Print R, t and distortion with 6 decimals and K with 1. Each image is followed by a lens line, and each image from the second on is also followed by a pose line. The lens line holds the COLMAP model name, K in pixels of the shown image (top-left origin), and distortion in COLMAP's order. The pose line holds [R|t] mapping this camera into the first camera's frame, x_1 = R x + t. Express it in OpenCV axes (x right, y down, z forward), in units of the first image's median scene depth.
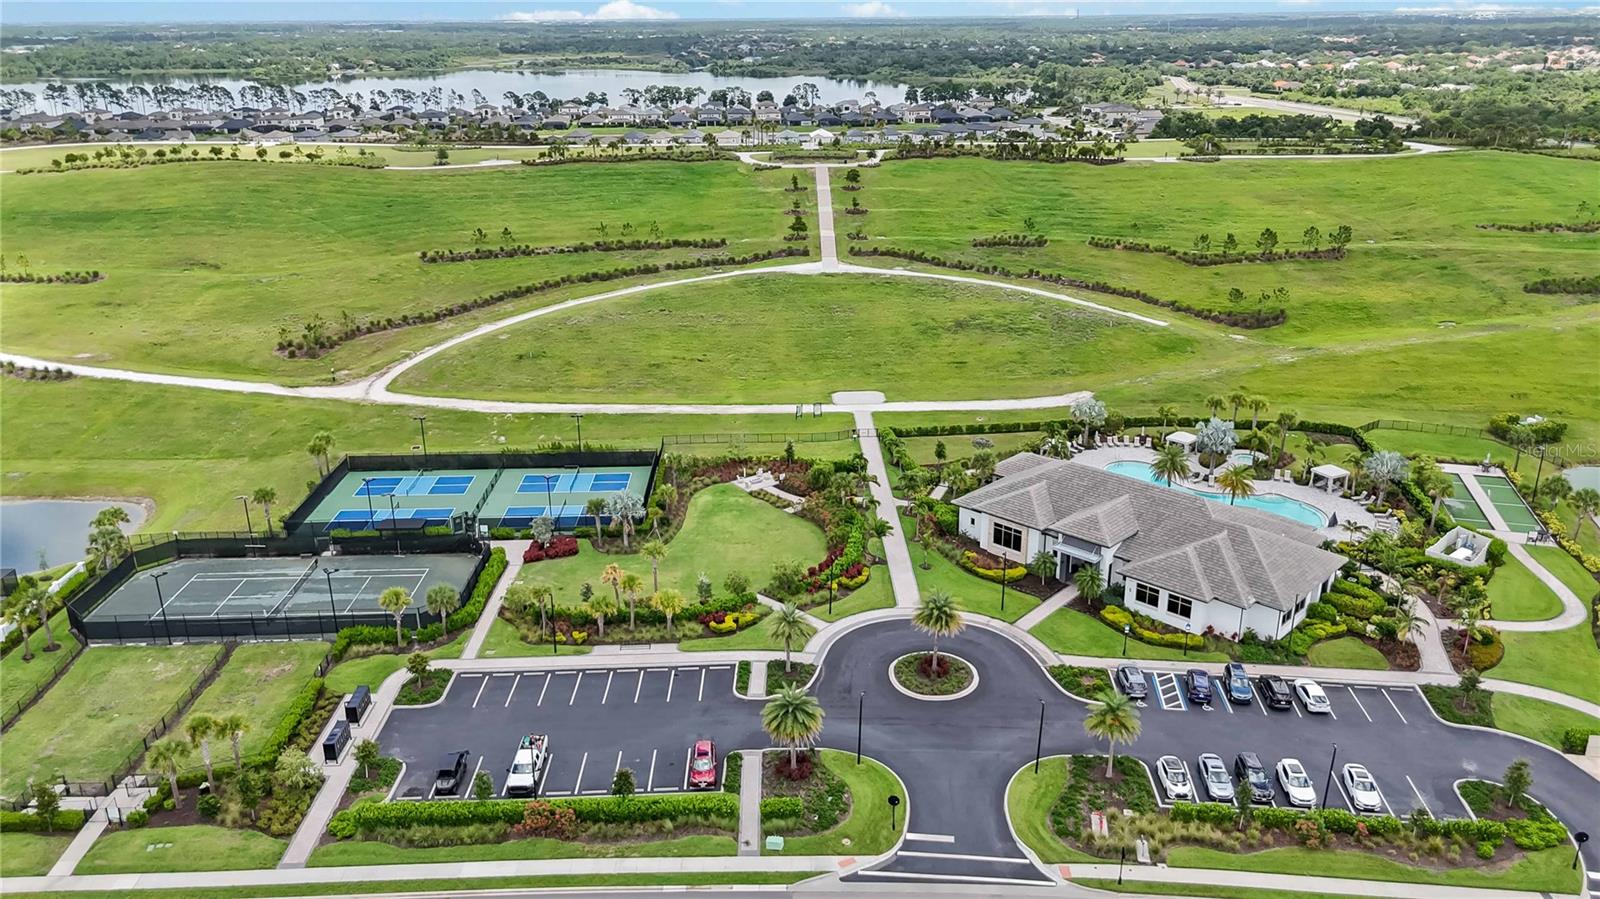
lens RADIAL K [[1191.1, 0, 798.9], [0, 1191.1, 456.8], [0, 0, 1]] dist [0.061514, -0.051541]
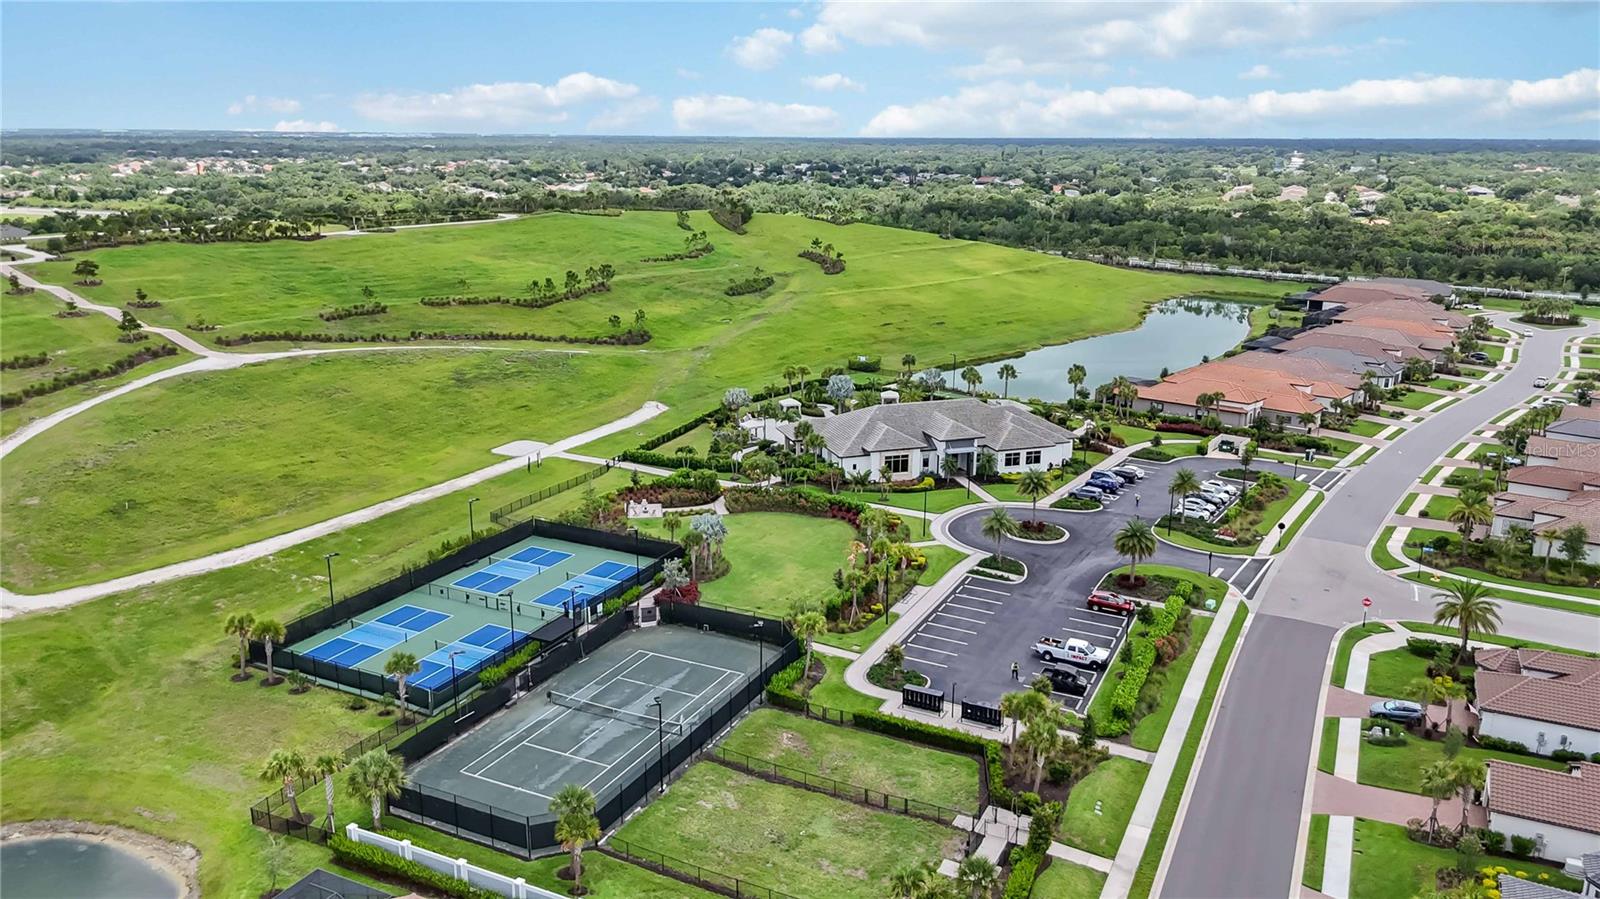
lens RADIAL K [[1191.1, 0, 809.8], [0, 1191.1, 454.6], [0, 0, 1]] dist [0.061514, -0.051541]
pose [[0.455591, -0.219677, 0.862658, -0.856650], [0.298825, 0.950582, 0.084250, -0.069337], [-0.838534, 0.219400, 0.498722, 0.378131]]
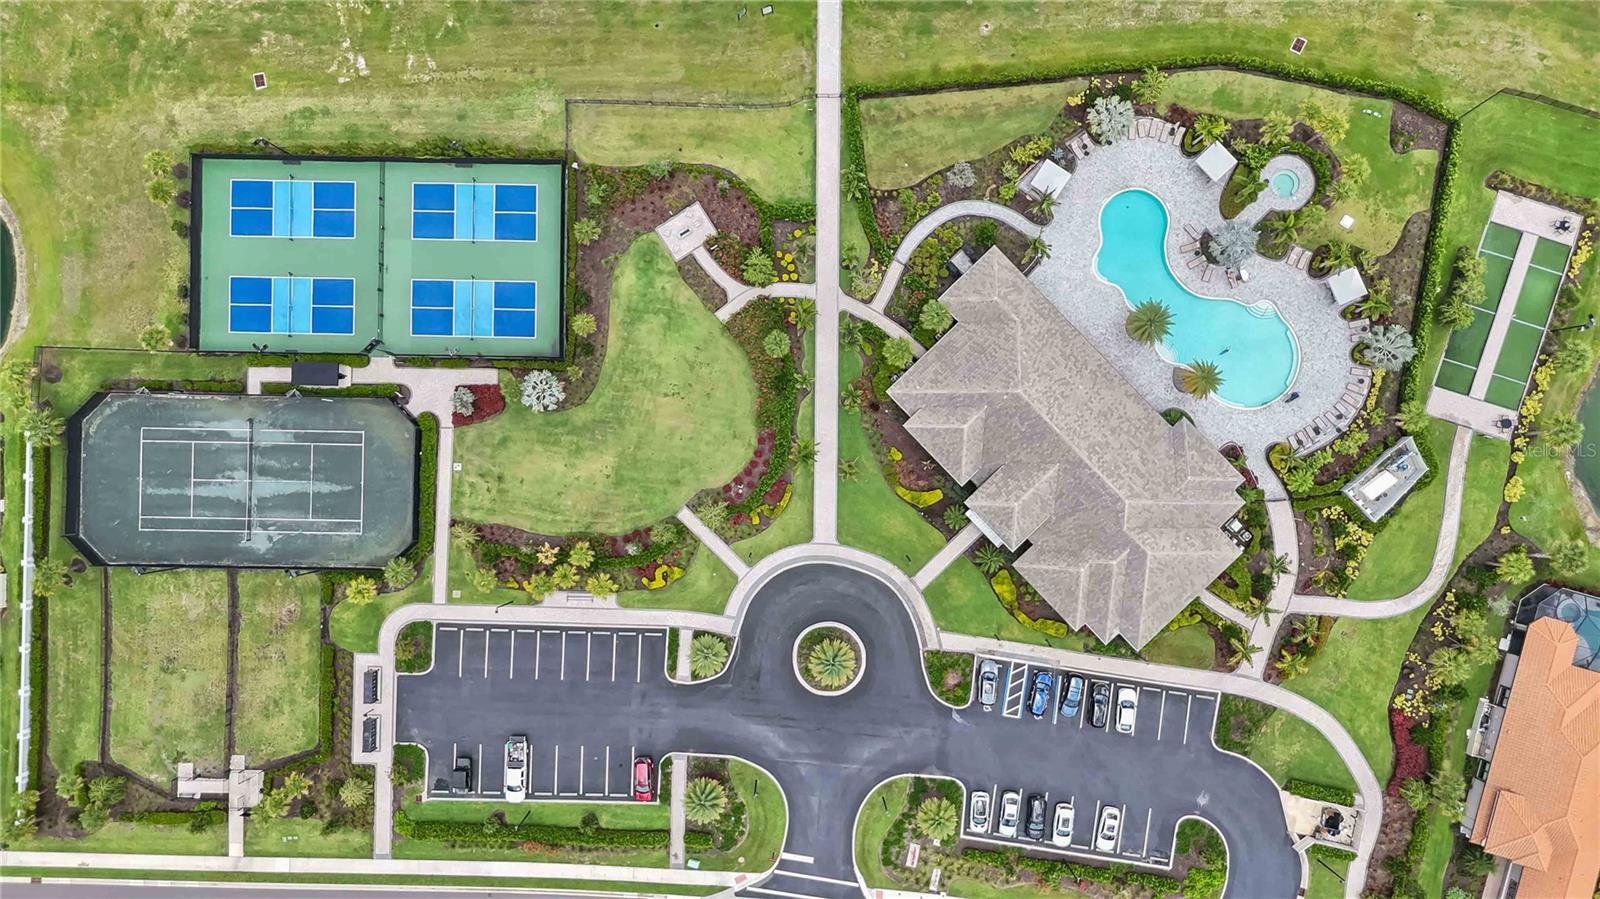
lens RADIAL K [[1191.1, 0, 804.0], [0, 1191.1, 442.7], [0, 0, 1]] dist [0.061514, -0.051541]
pose [[0.999005, 0.040522, -0.018652, 0.074016], [0.003357, 0.348650, 0.937247, -0.754468], [0.044483, -0.936377, 0.348167, 0.574555]]
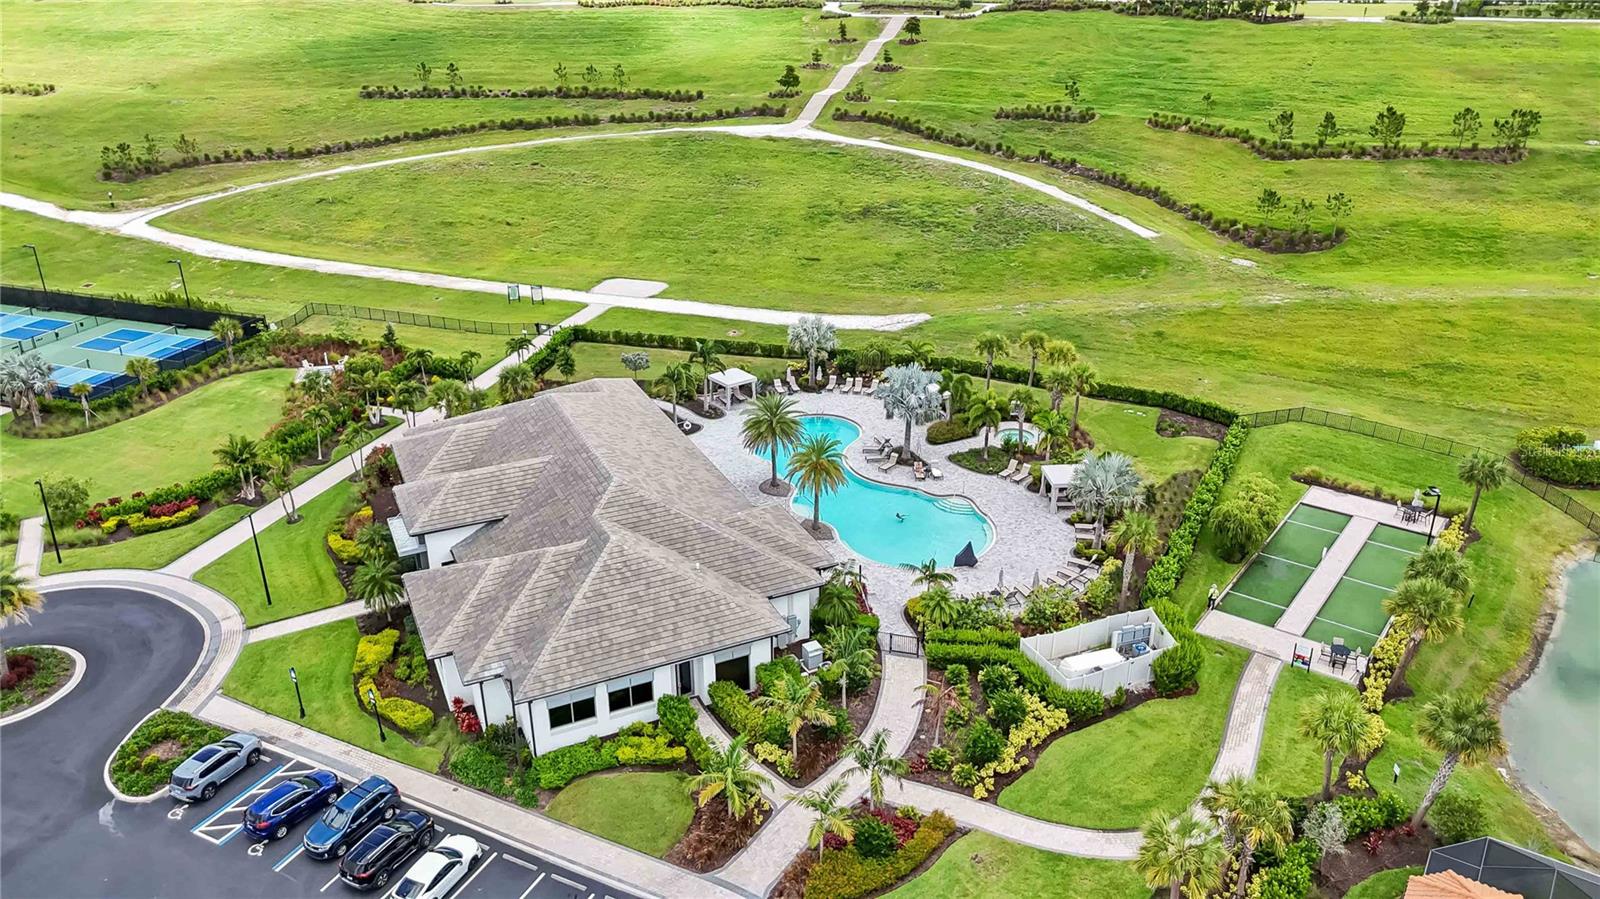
lens RADIAL K [[1191.1, 0, 800.9], [0, 1191.1, 445.8], [0, 0, 1]] dist [0.061514, -0.051541]
pose [[0.932472, 0.146869, -0.330037, 0.508715], [-0.125489, 0.988421, 0.085304, -0.035828], [0.338744, -0.038128, 0.940106, 0.402678]]
